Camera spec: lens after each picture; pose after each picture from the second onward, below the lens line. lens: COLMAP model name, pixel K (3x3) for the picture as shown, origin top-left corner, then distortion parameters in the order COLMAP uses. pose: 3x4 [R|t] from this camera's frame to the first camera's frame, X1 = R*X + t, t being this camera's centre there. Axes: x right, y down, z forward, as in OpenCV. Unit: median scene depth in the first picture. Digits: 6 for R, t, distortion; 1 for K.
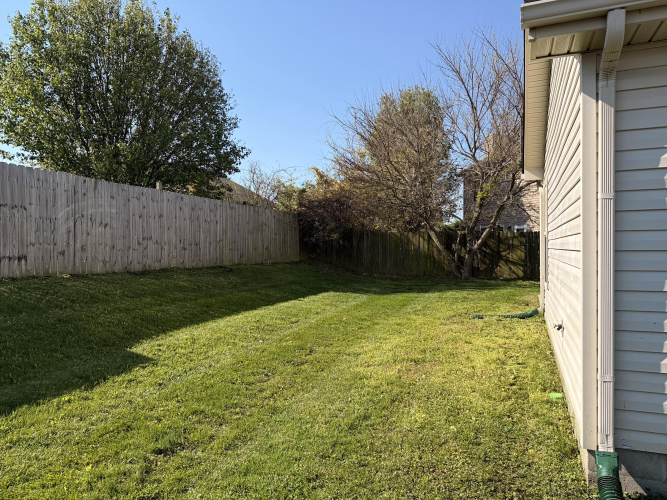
lens RADIAL K [[474.6, 0, 333.5], [0, 474.6, 250.0], [0, 0, 1]] dist [-0.001046, -0.000645]
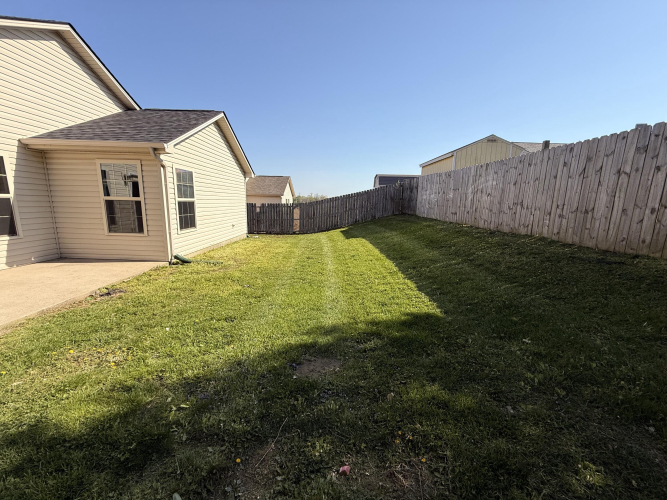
lens RADIAL K [[265.7, 0, 333.5], [0, 265.7, 250.0], [0, 0, 1]] dist [-0.000400, 0.000537]
pose [[-0.927408, 0.052120, -0.370402, 0.258161], [-0.018400, 0.982690, 0.184344, -0.028471], [0.373598, 0.177777, -0.910395, 1.643295]]
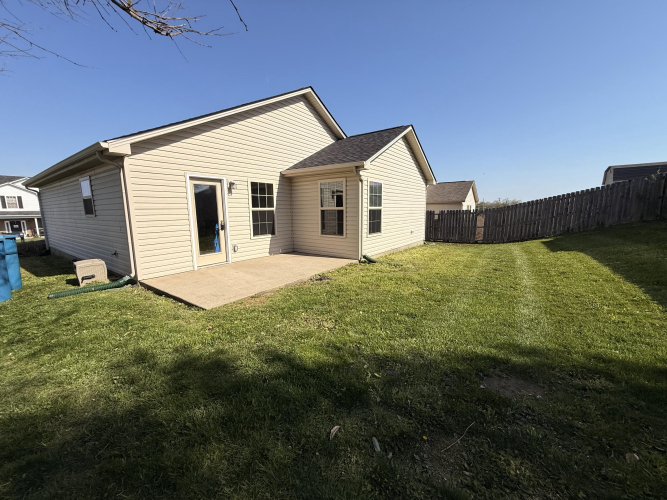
lens RADIAL K [[265.7, 0, 333.5], [0, 265.7, 250.0], [0, 0, 1]] dist [-0.000400, 0.000537]
pose [[-0.968911, -0.022674, 0.246369, 0.274993], [0.016196, 0.987843, 0.154611, -0.022734], [-0.246879, 0.153795, -0.956764, 1.659173]]
